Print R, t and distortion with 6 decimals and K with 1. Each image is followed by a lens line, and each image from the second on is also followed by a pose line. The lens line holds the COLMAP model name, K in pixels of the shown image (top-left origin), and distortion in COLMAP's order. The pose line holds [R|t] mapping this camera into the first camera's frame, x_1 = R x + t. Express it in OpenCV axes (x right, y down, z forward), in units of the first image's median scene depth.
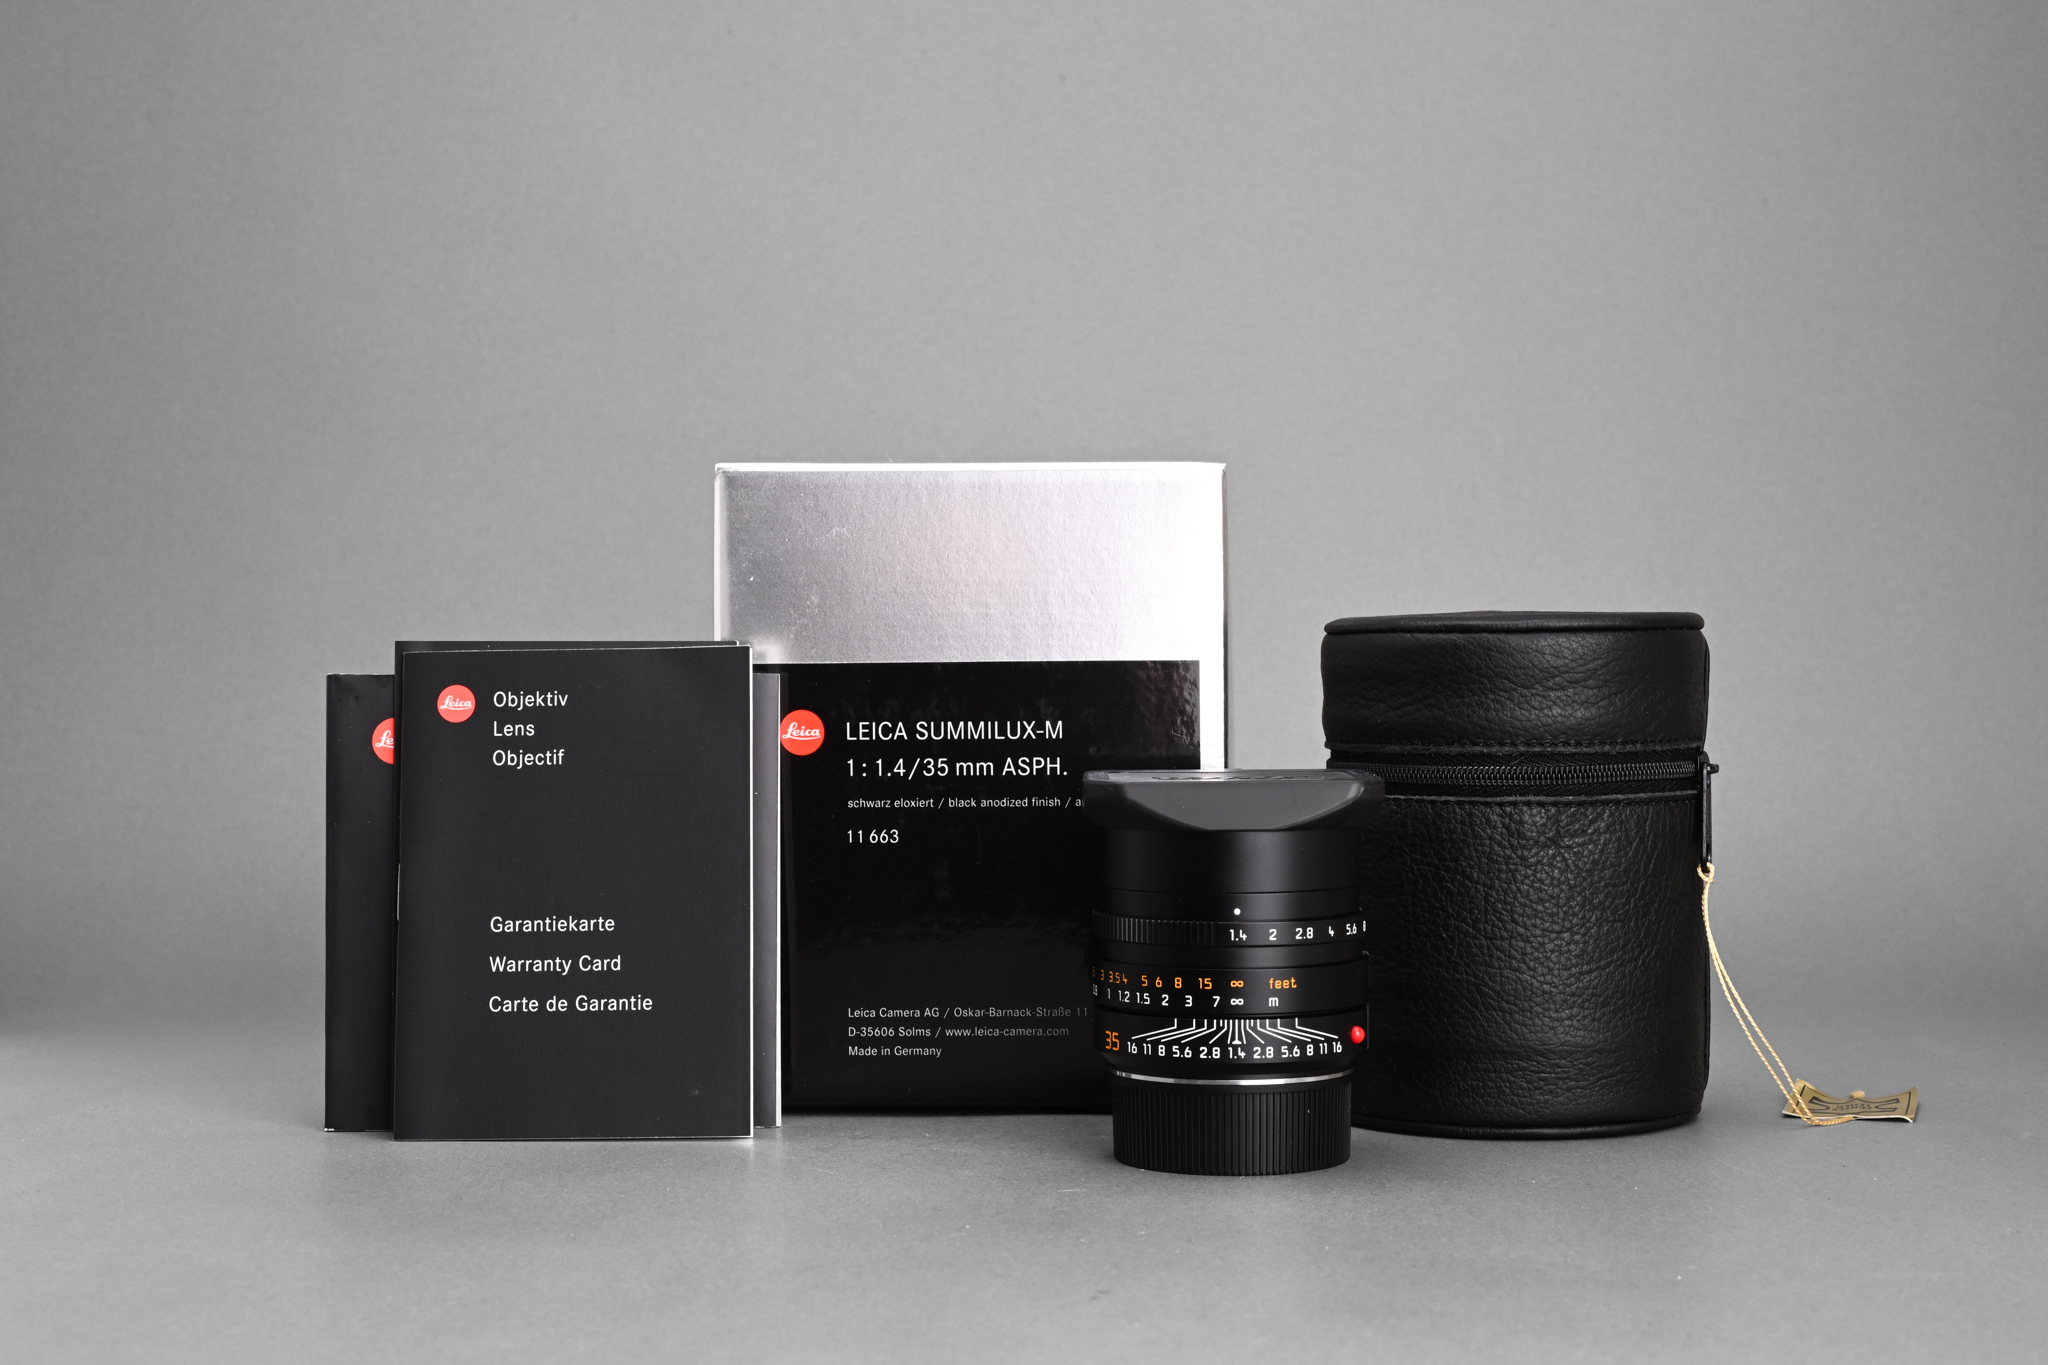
lens RADIAL K [[3617.5, 0, 1026.3], [0, 3617.5, 665.3], [0, 0, 1]] dist [-0.047672, 0.000000]
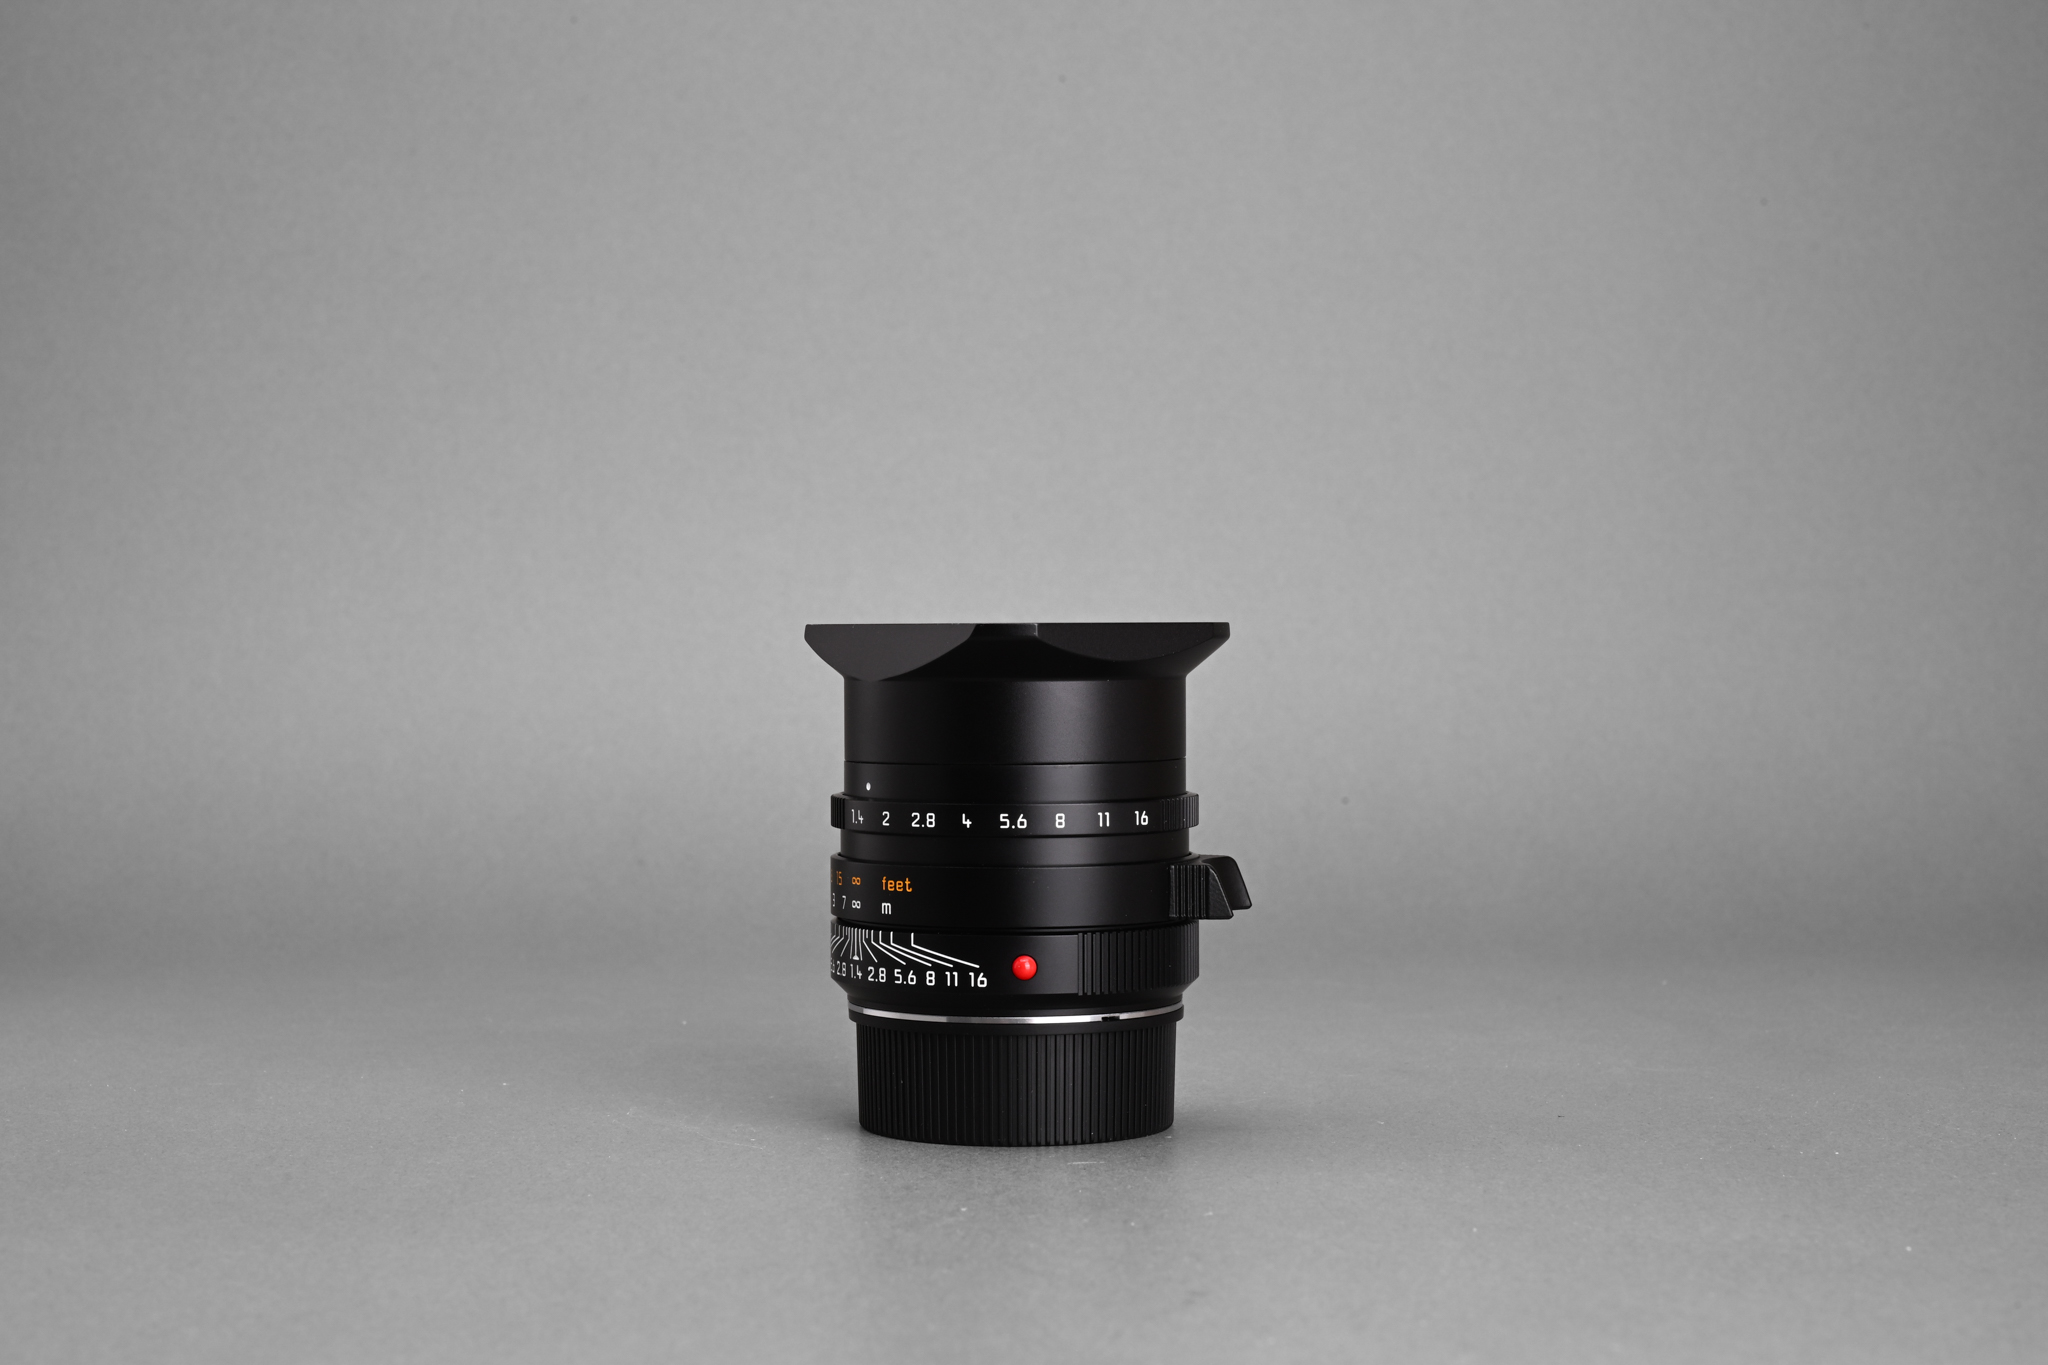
lens RADIAL K [[3617.5, 0, 1024.8], [0, 3617.5, 686.9], [0, 0, 1]] dist [-0.047672, 0.000000]
pose [[0.997573, 0.000088, 0.069635, -0.032906], [0.000047, 0.999998, -0.001940, 0.031809], [-0.069635, 0.001939, 0.997571, 0.169705]]
